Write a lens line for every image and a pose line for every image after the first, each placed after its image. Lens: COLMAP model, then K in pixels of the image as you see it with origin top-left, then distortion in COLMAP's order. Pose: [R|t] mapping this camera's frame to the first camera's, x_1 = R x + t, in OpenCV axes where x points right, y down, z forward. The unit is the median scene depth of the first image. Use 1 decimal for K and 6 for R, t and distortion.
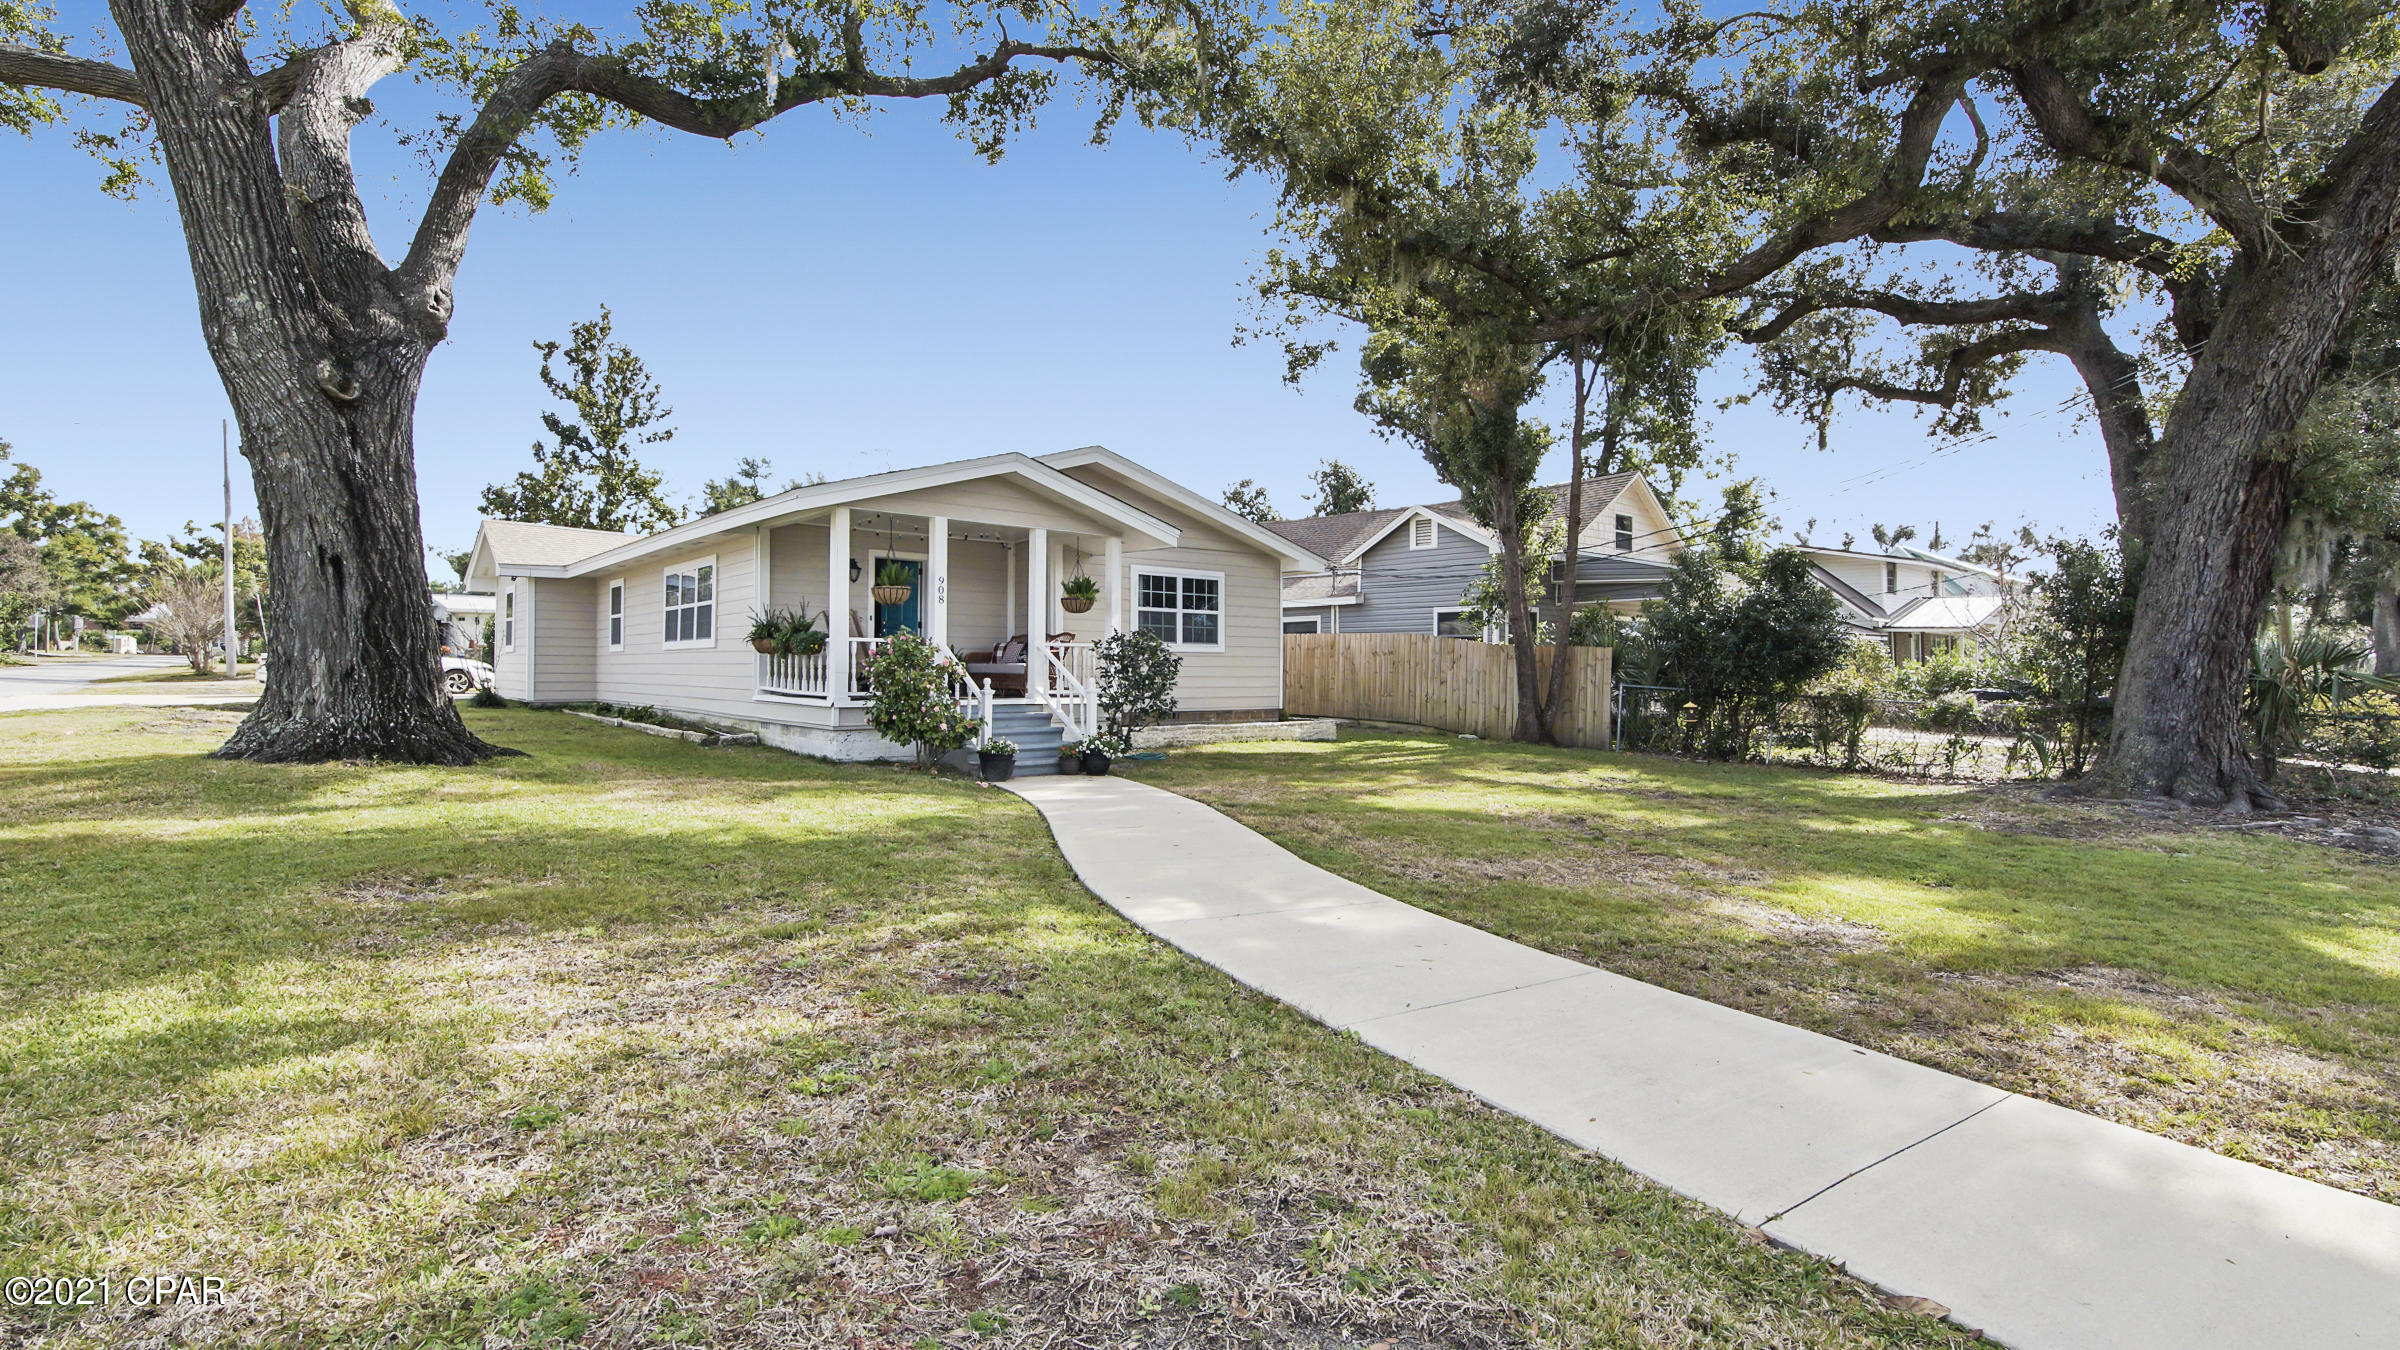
lens RADIAL K [[1082.6, 0, 1196.8], [0, 1082.6, 651.3], [0, 0, 1]] dist [0.040678, -0.023071]
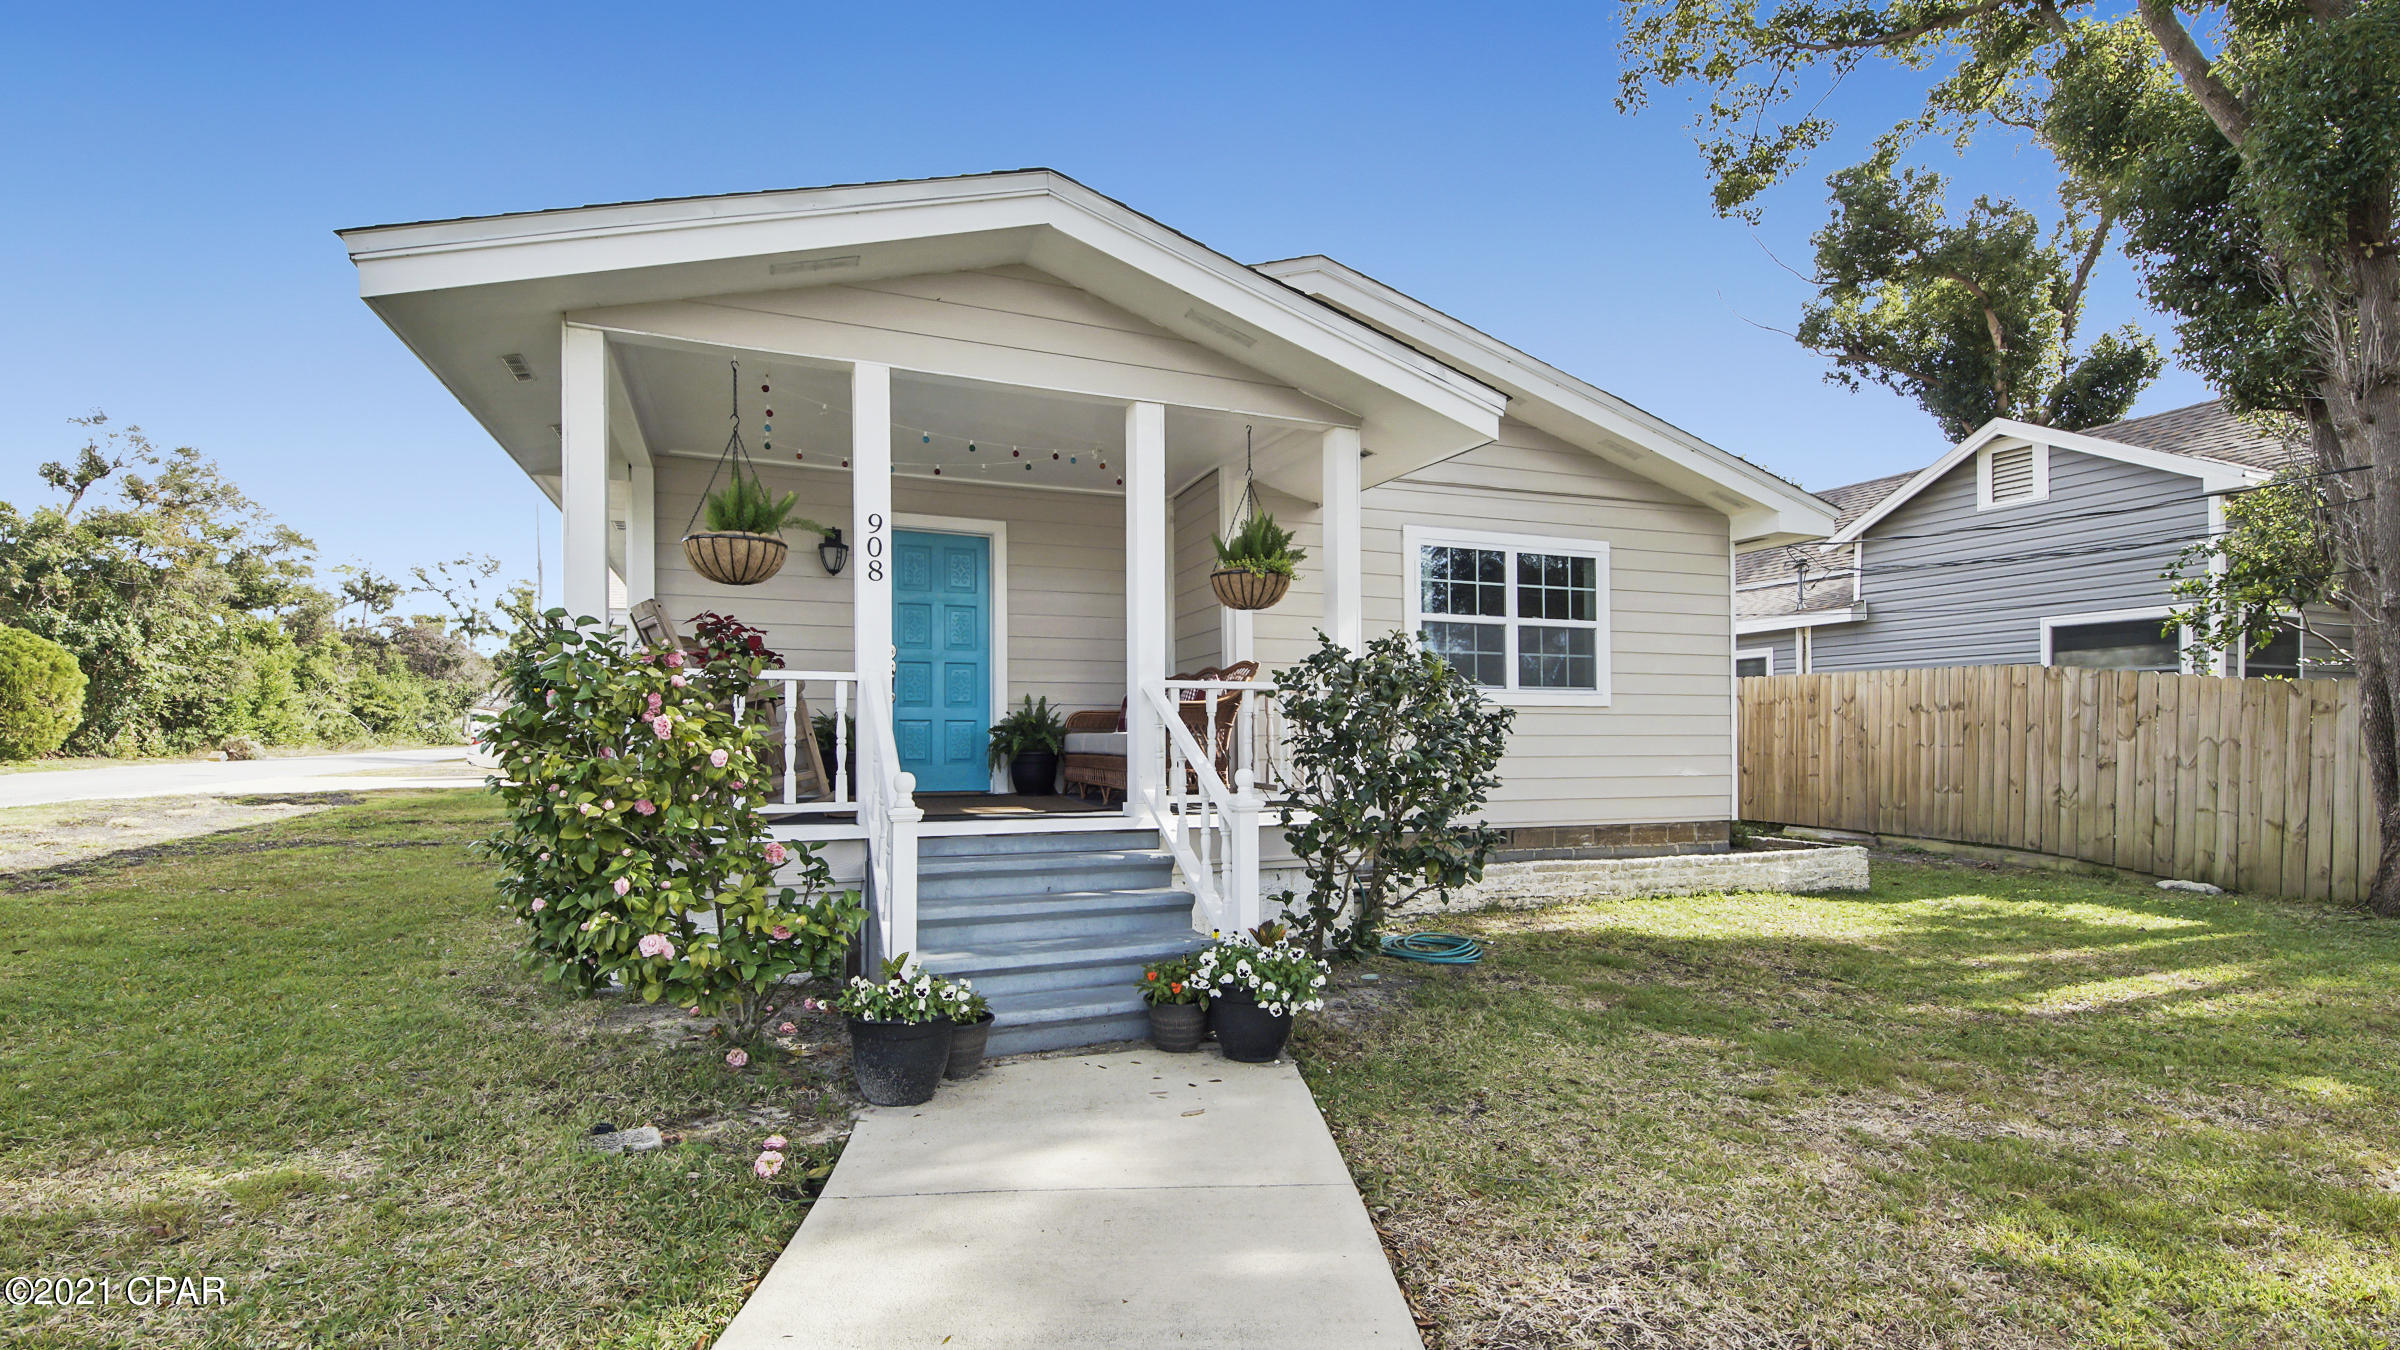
lens RADIAL K [[1085.8, 0, 1183.4], [0, 1085.8, 728.8], [0, 0, 1]] dist [0.039163, -0.023935]
pose [[0.949118, -0.011298, -0.314718, -0.003118], [0.012749, 0.999915, 0.002551, 0.009230], [0.314662, -0.006434, 0.949182, 0.608238]]
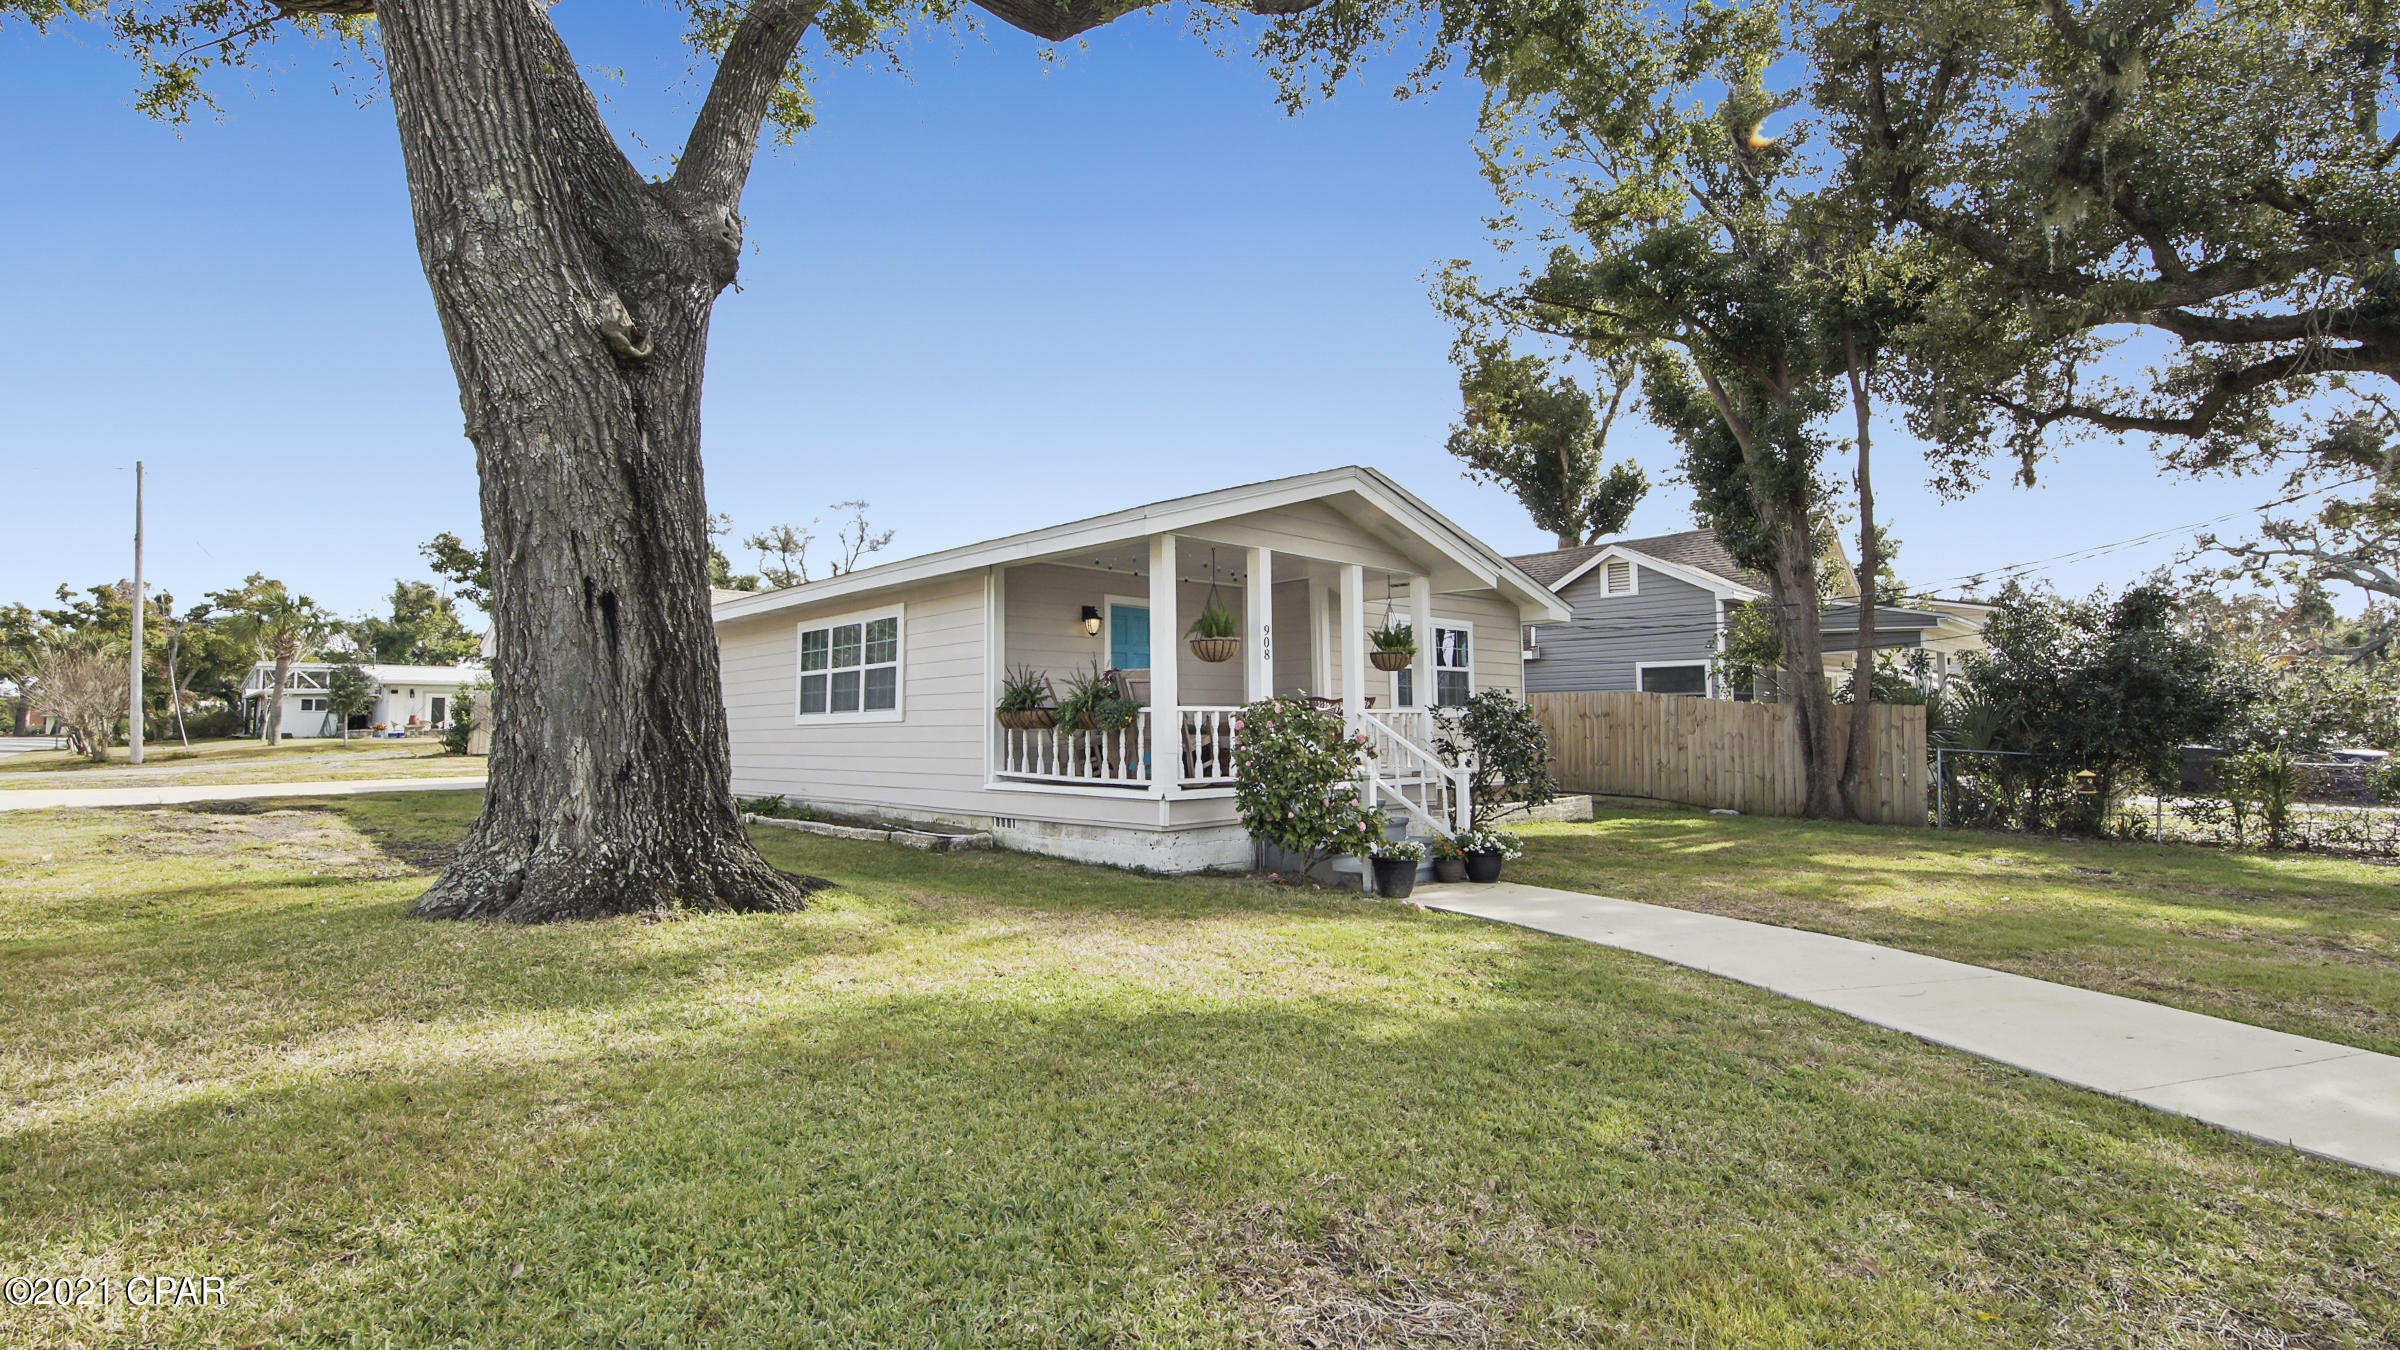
lens RADIAL K [[1105.6, 0, 1207.8], [0, 1105.6, 652.6], [0, 0, 1]] dist [0.040185, -0.025171]
pose [[0.997417, -0.010601, 0.071038, -0.306606], [0.014503, 0.998401, -0.054642, -0.006675], [-0.070346, 0.055531, 0.995976, 0.204577]]
